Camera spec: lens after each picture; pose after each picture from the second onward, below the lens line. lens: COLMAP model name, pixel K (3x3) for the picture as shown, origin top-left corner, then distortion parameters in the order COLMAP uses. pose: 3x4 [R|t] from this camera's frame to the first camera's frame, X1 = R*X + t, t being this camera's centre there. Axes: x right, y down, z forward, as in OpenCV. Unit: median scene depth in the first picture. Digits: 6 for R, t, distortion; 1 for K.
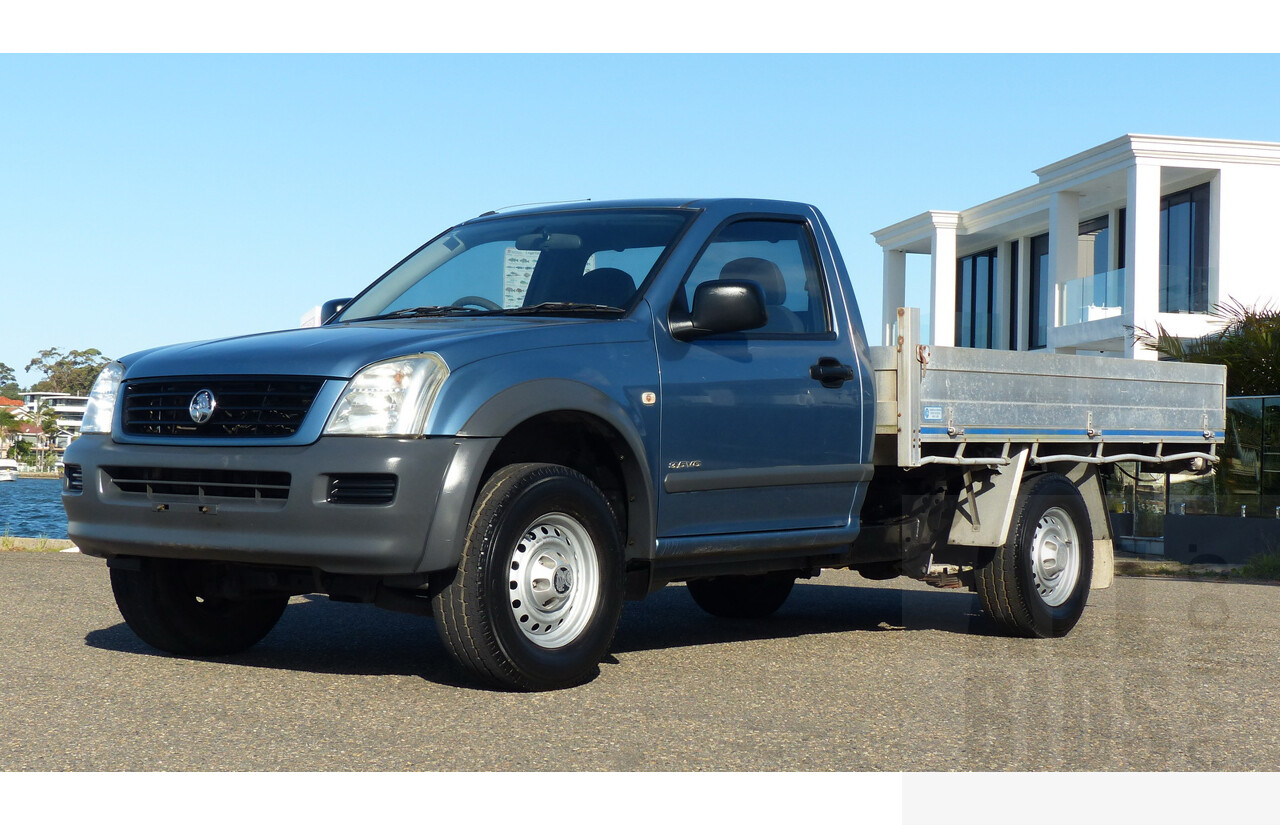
lens RADIAL K [[2216.5, 0, 640.0], [0, 2216.5, 412.5], [0, 0, 1]] dist [-0.038907, -0.020151]
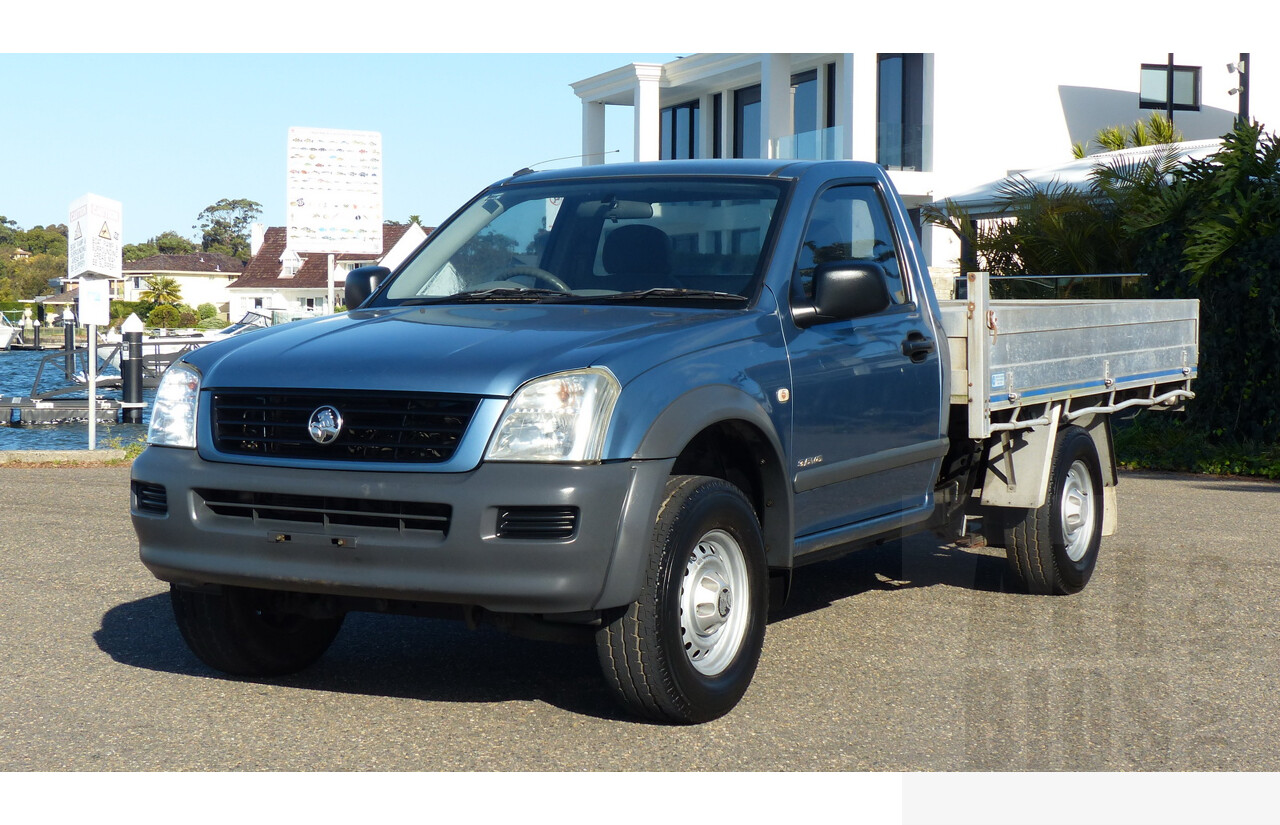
lens RADIAL K [[2216.5, 0, 640.0], [0, 2216.5, 412.5], [0, 0, 1]] dist [-0.038907, -0.020151]
pose [[0.987205, -0.023880, 0.157657, -0.179982], [0.012213, 0.997142, 0.074559, -0.061703], [-0.158987, -0.071680, 0.984675, 0.081462]]
